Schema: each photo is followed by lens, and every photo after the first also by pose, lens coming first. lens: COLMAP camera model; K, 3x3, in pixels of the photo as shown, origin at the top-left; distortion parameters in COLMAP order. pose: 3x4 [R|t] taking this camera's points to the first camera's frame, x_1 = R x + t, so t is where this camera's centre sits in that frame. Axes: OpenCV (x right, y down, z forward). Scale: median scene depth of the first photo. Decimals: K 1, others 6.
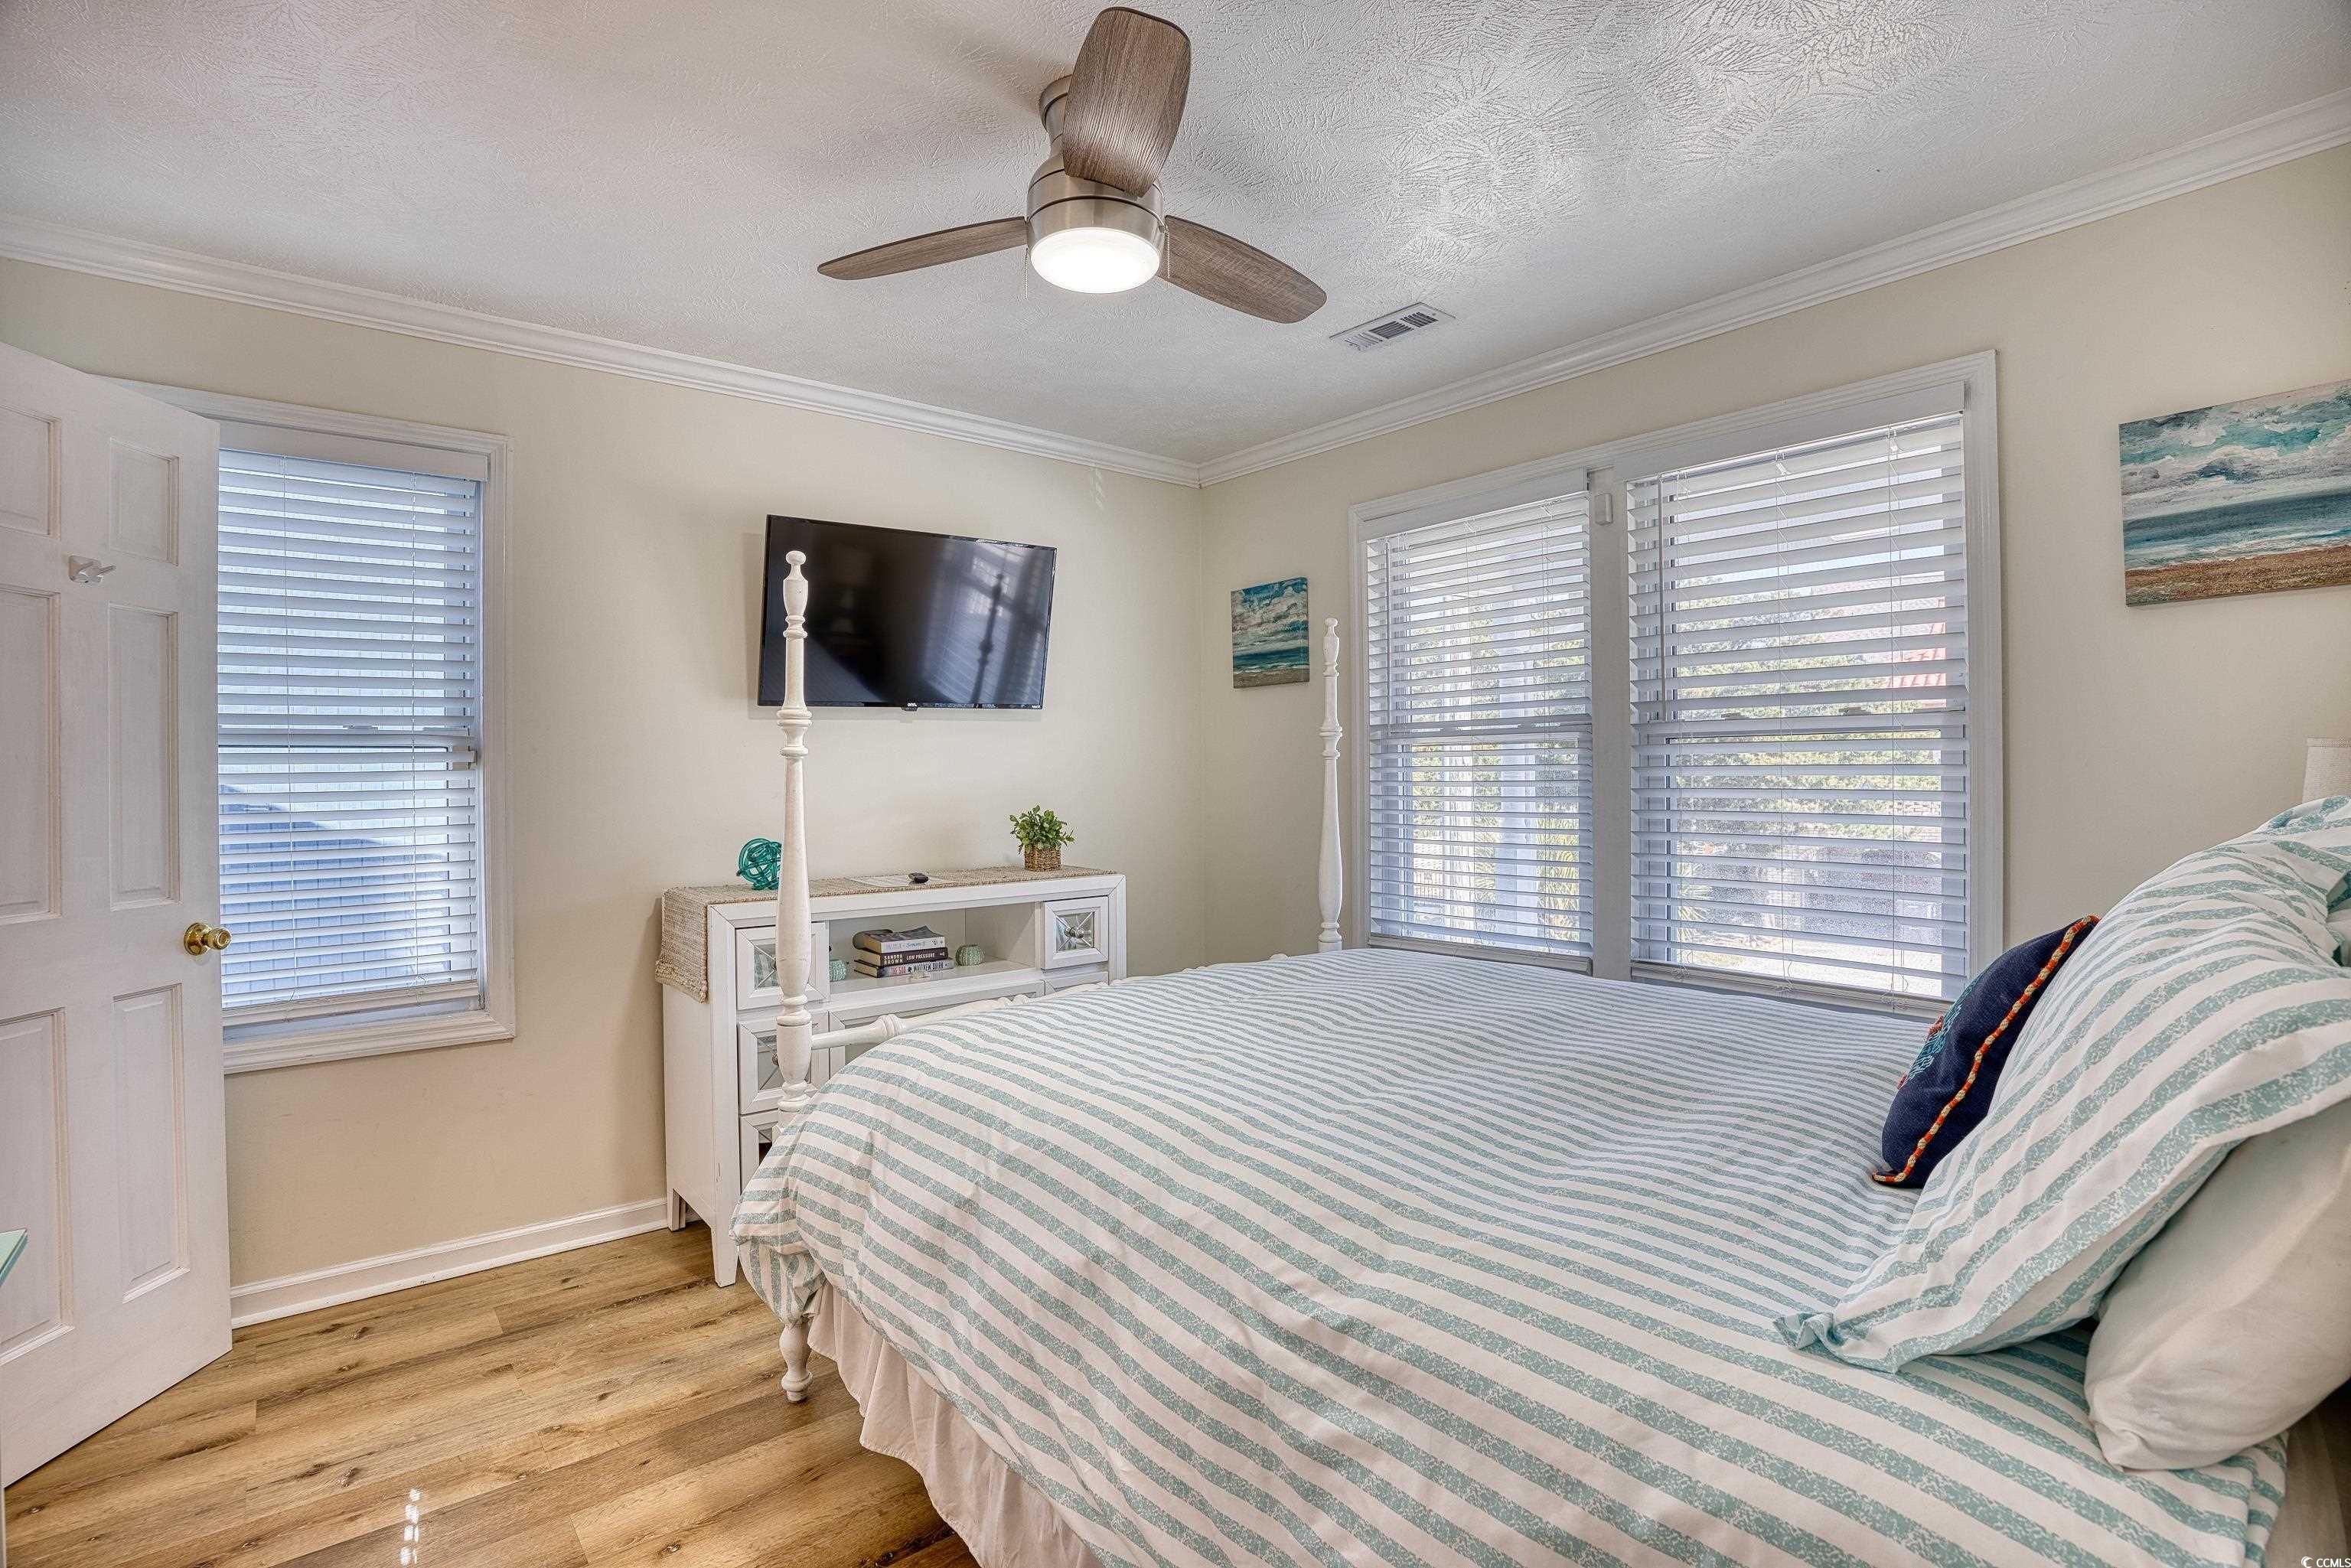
lens RADIAL K [[1101.6, 0, 1174.0], [0, 1101.6, 775.4], [0, 0, 1]] dist [-0.061020, 0.015368]
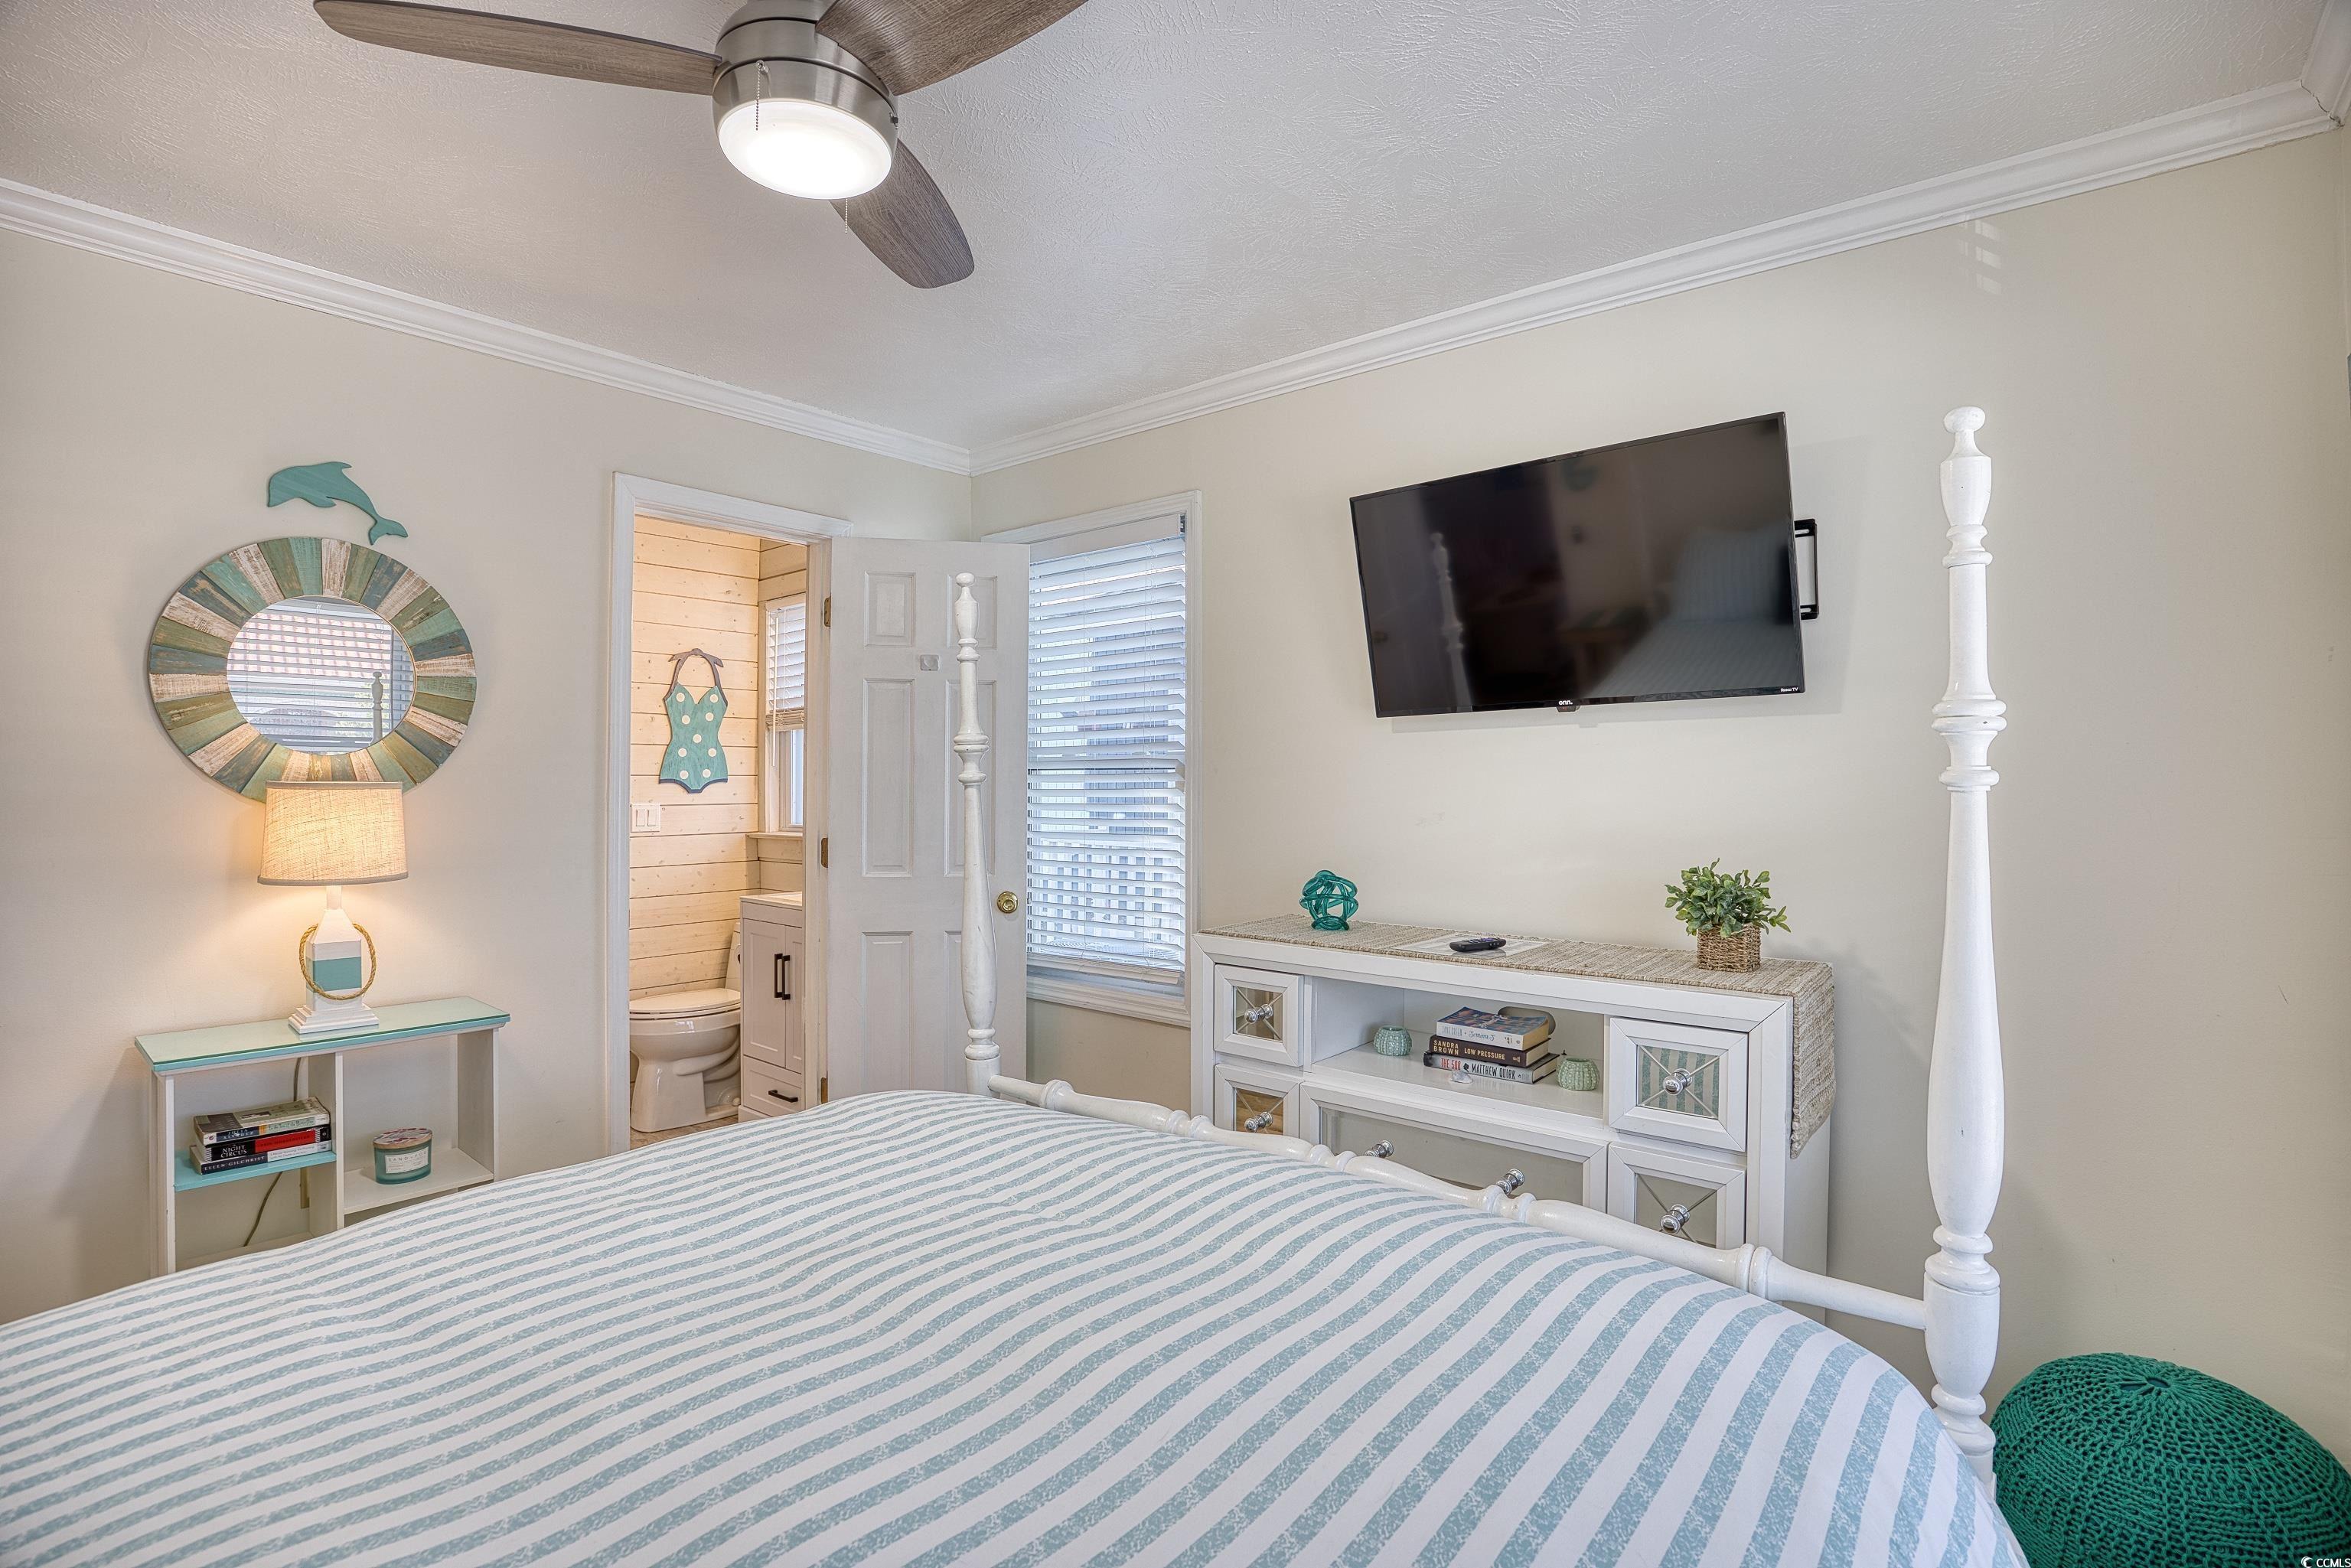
lens RADIAL K [[1101.6, 0, 1174.0], [0, 1101.6, 775.4], [0, 0, 1]] dist [-0.061020, 0.015368]
pose [[0.192356, 0.005928, -0.981307, 0.482516], [-0.005721, 0.999972, 0.004919, -0.022965], [0.981309, 0.004668, 0.192385, 0.731231]]
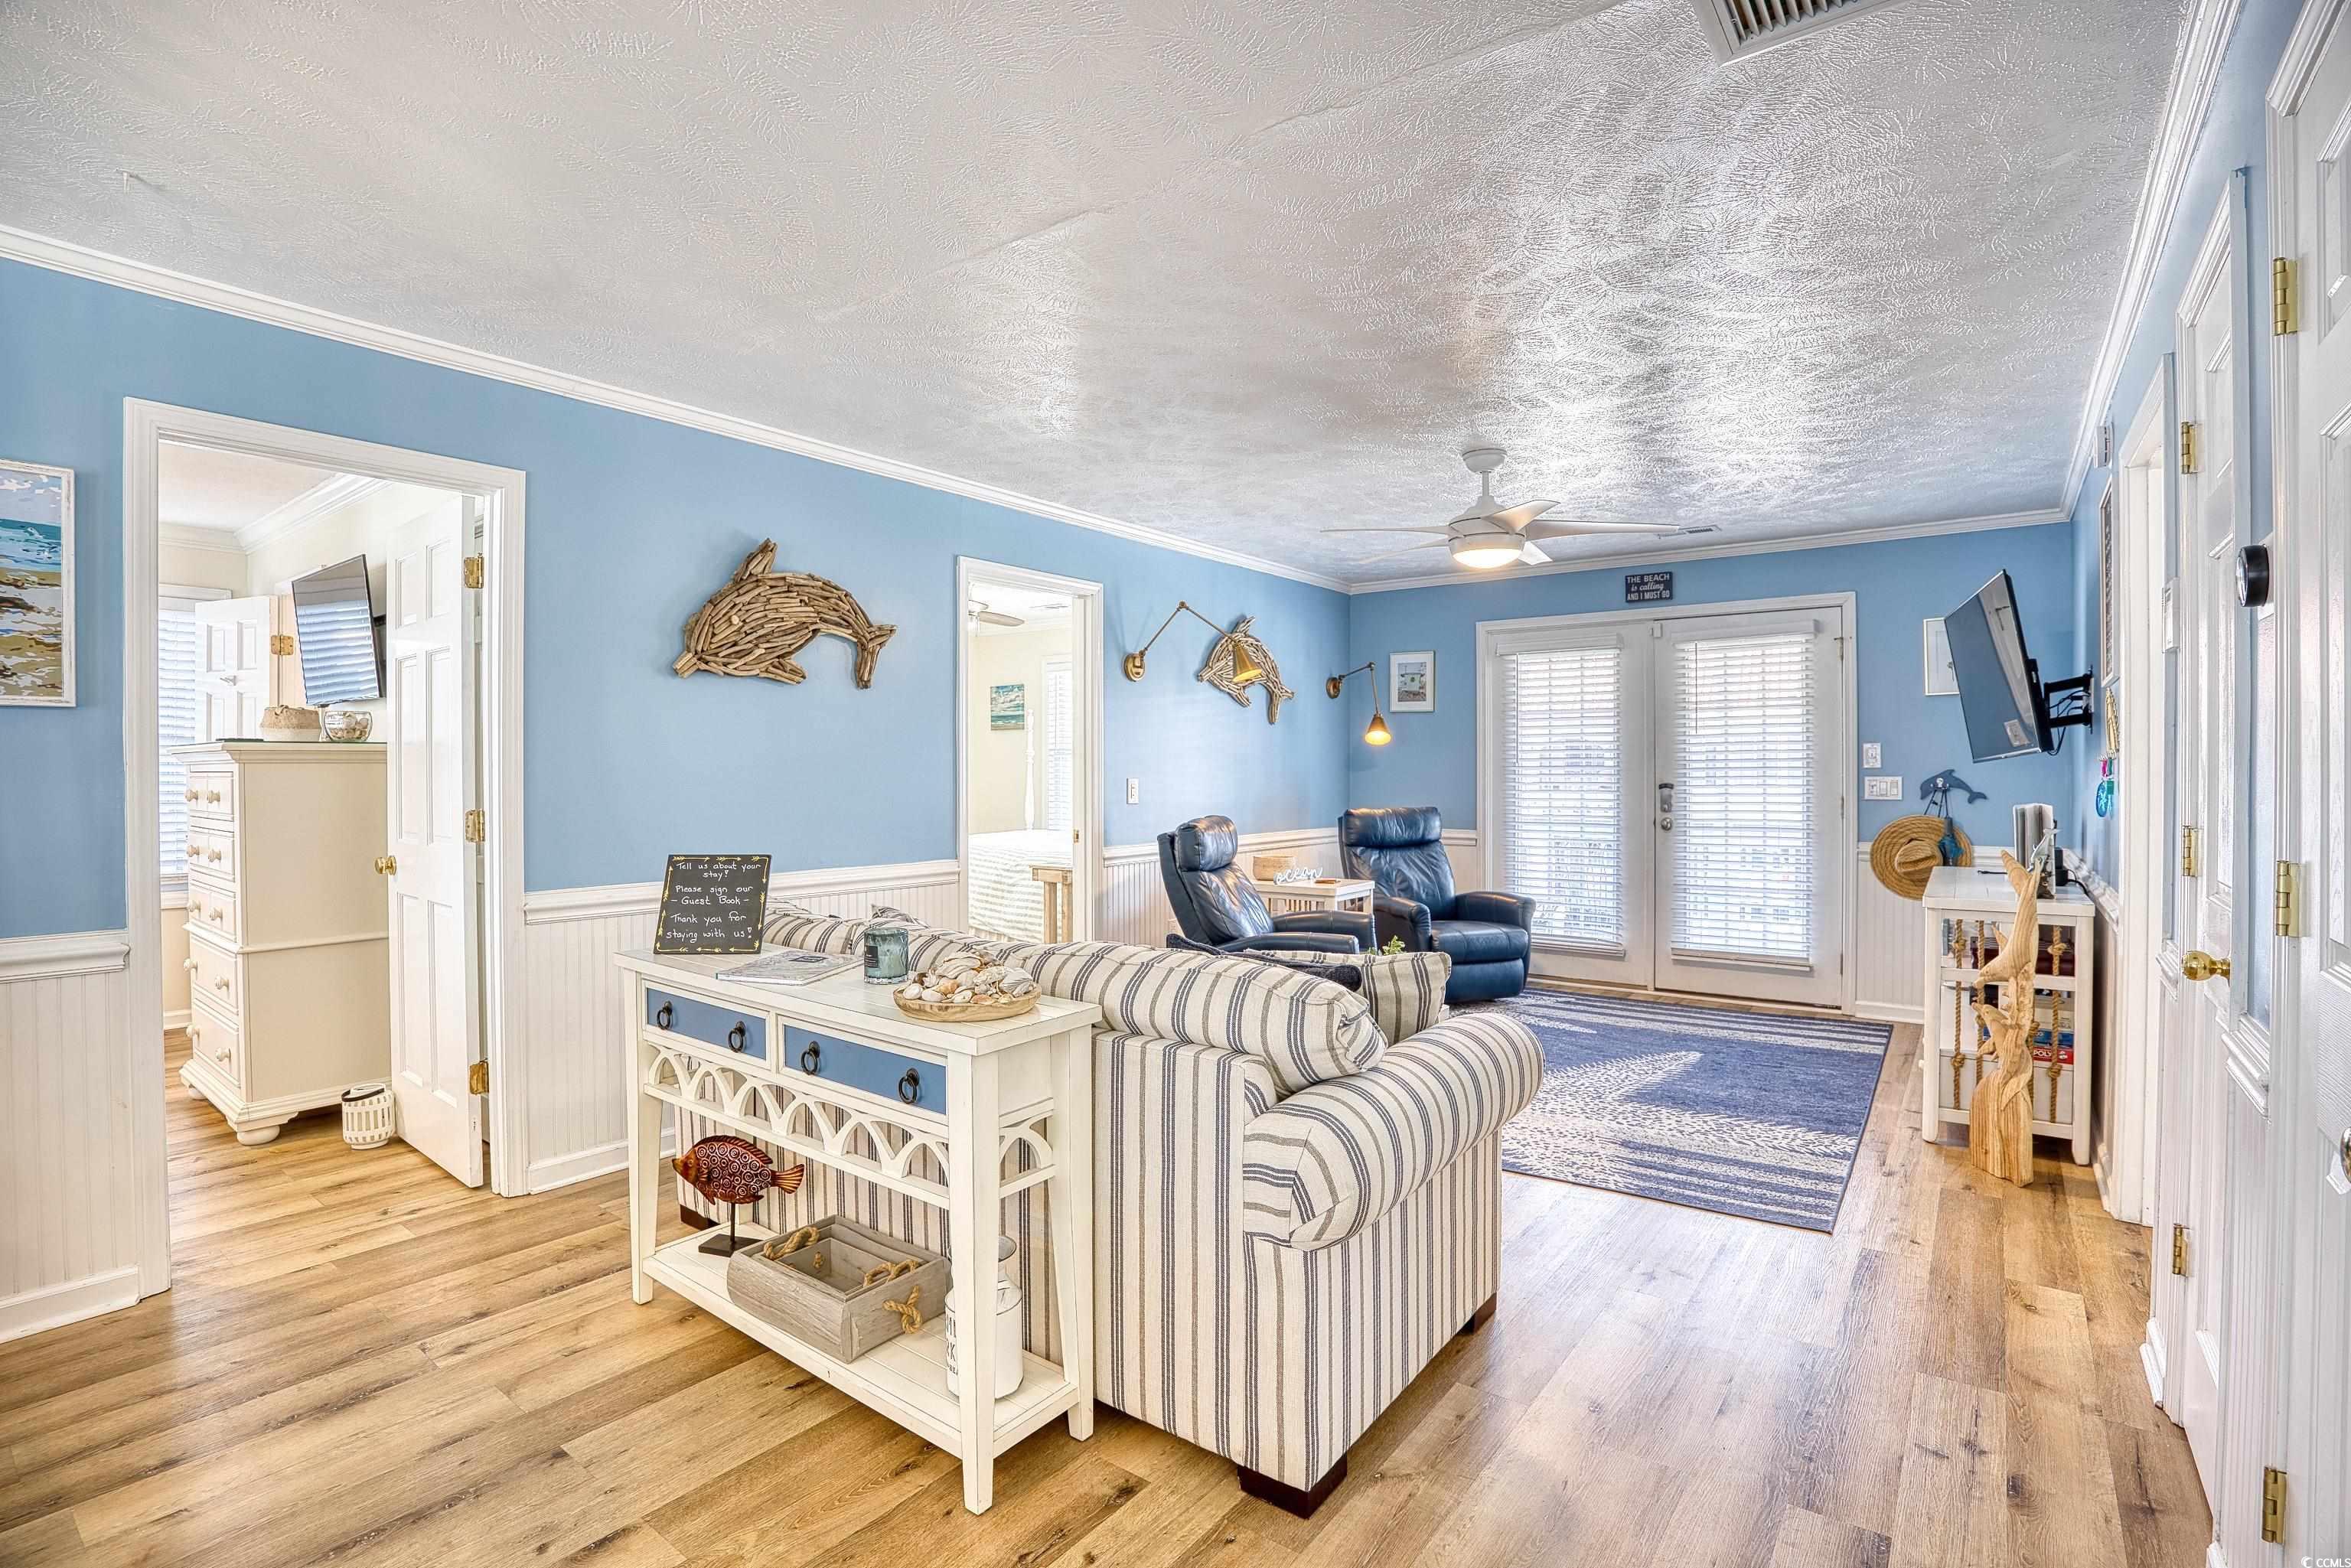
lens RADIAL K [[1101.6, 0, 1174.0], [0, 1101.6, 775.4], [0, 0, 1]] dist [-0.061020, 0.015368]
pose [[0.973401, 0.005891, 0.229030, -0.135066], [-0.006631, 0.999975, 0.002460, 0.005561], [-0.229010, -0.003913, 0.973416, -1.790459]]
